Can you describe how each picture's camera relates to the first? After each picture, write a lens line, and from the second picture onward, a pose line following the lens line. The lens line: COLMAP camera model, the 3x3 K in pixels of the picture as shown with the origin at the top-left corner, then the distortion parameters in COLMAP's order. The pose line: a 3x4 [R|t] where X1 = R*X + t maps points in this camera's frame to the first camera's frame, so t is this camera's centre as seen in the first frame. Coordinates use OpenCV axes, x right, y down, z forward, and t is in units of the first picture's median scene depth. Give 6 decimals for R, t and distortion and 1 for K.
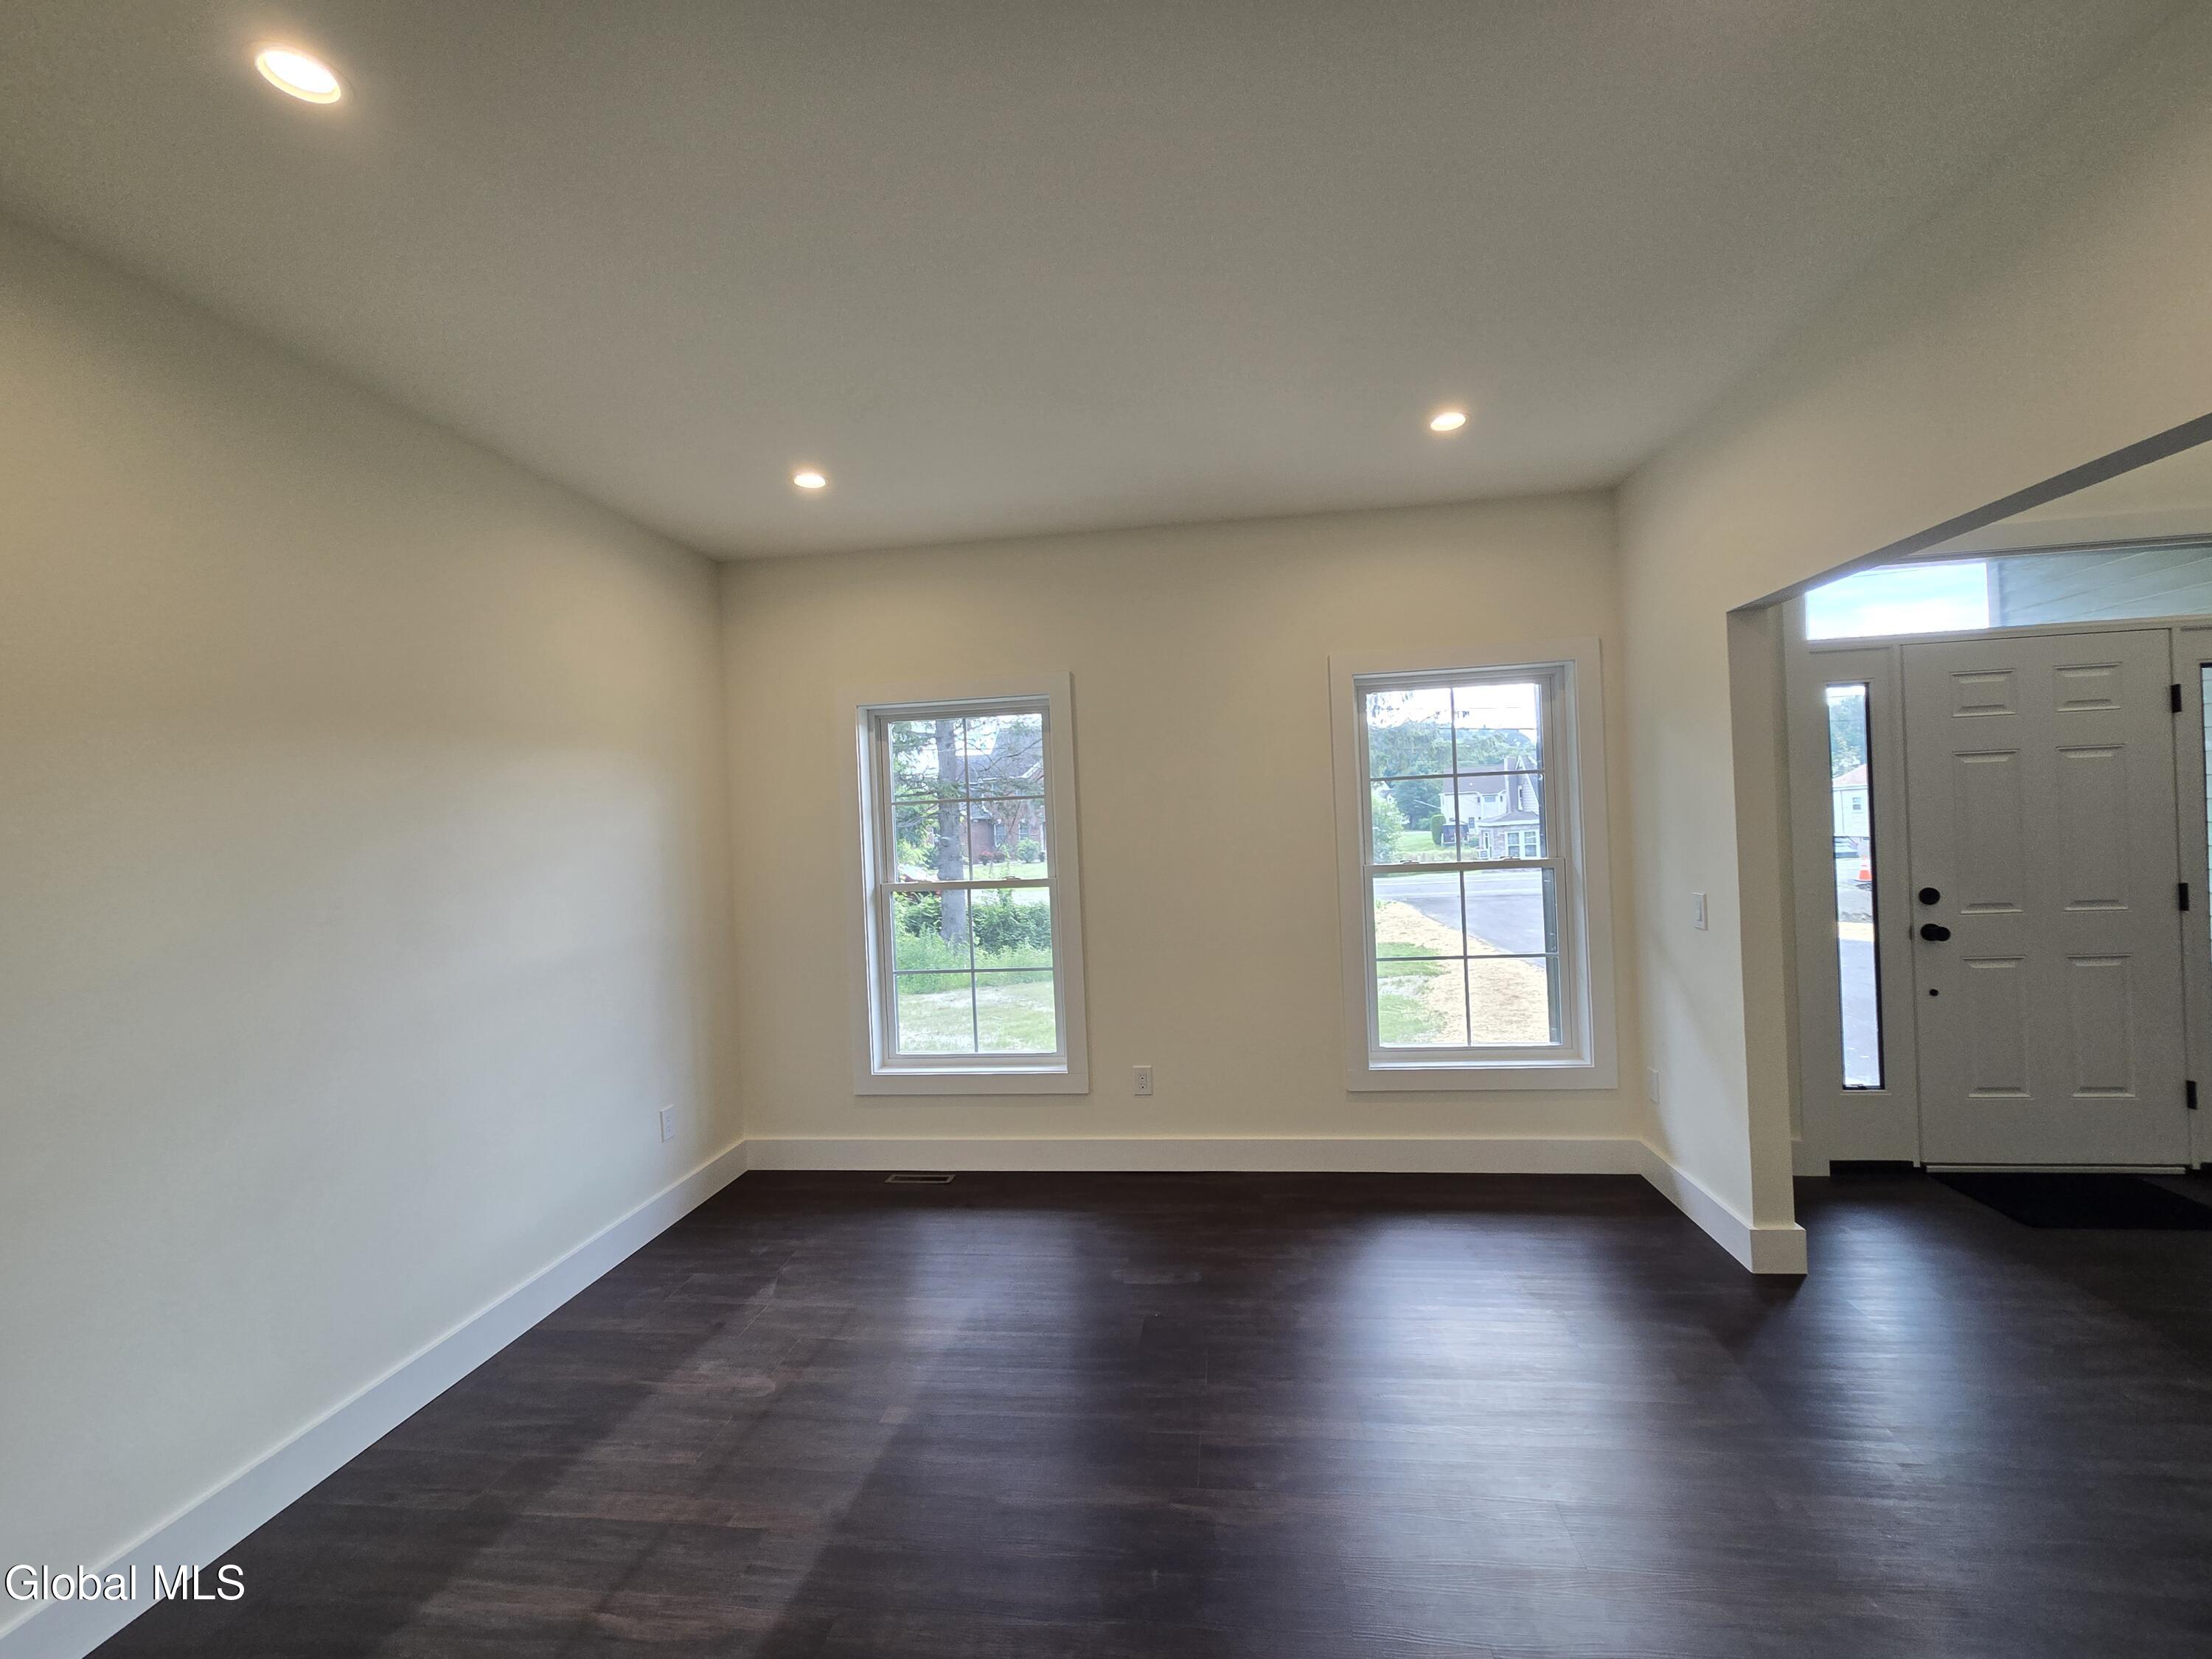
lens RADIAL K [[908.6, 0, 1106.1], [0, 908.6, 827.7], [0, 0, 1]] dist [0.009488, 0.000590]
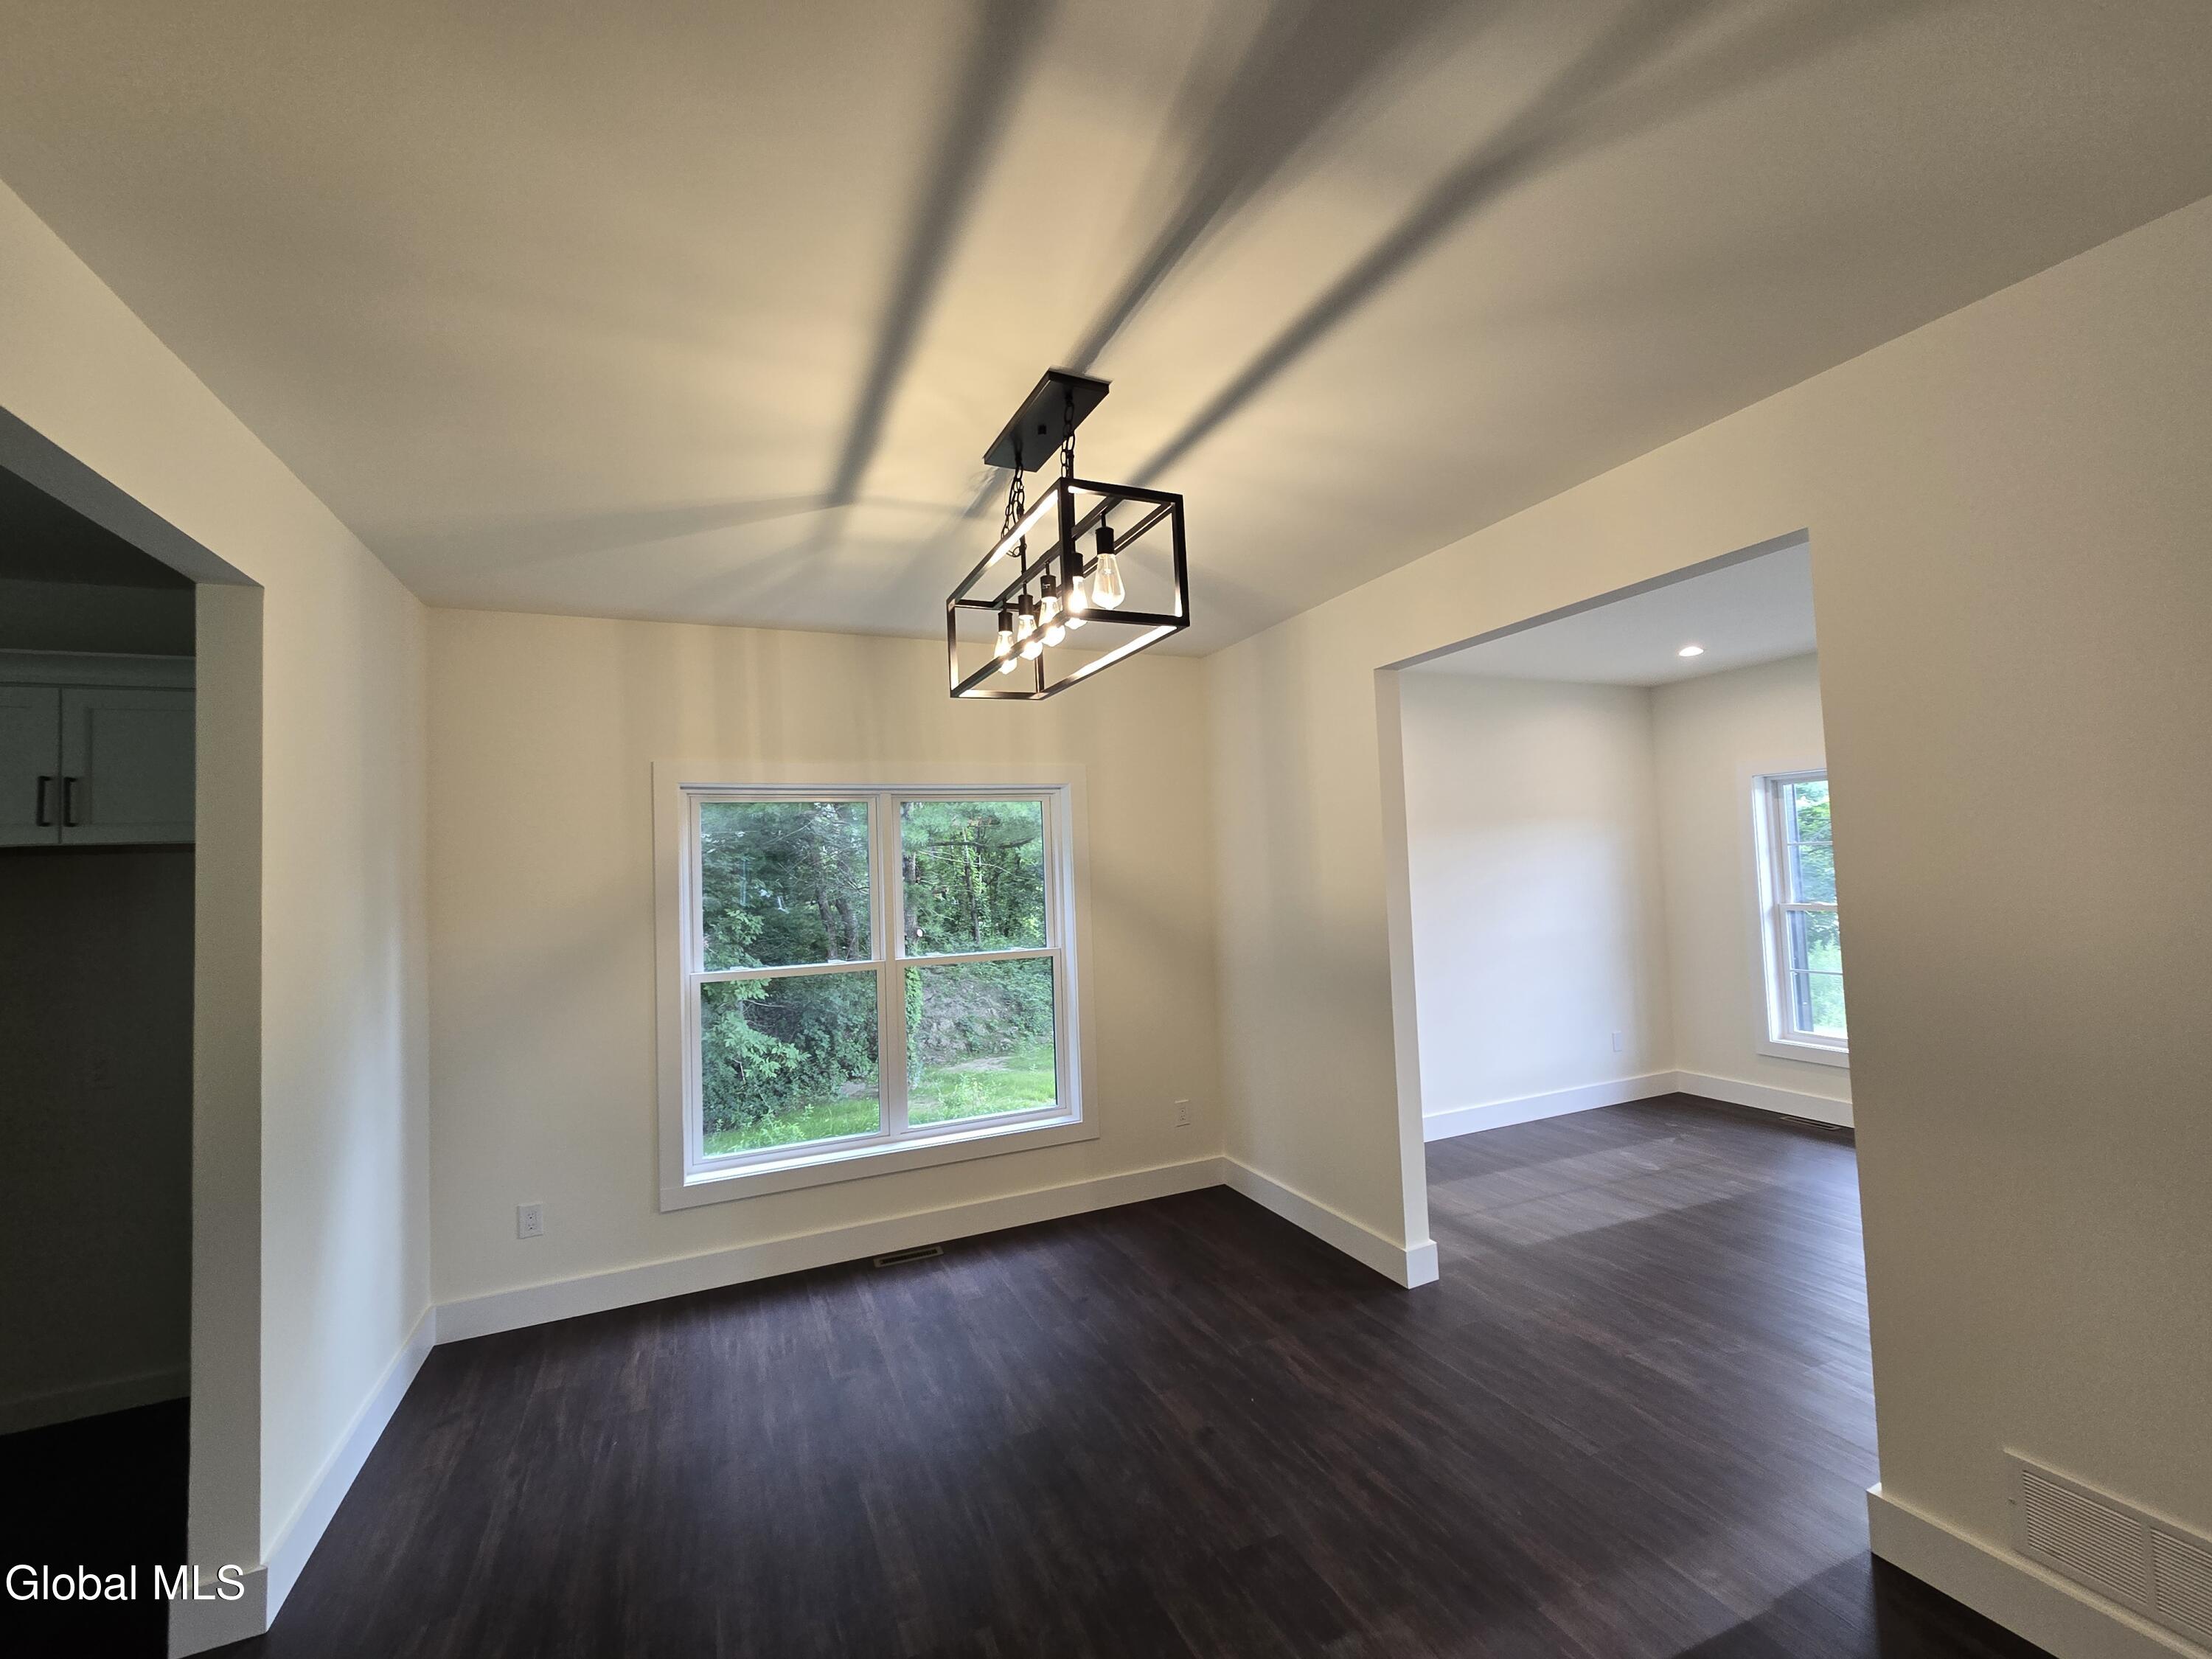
lens RADIAL K [[908.6, 0, 1110.3], [0, 908.6, 836.9], [0, 0, 1]] dist [0.009488, 0.000590]
pose [[0.521809, -0.009975, -0.853004, 0.655030], [0.008111, 0.999944, -0.006732, -0.060566], [0.853024, -0.003406, 0.521861, -0.931236]]
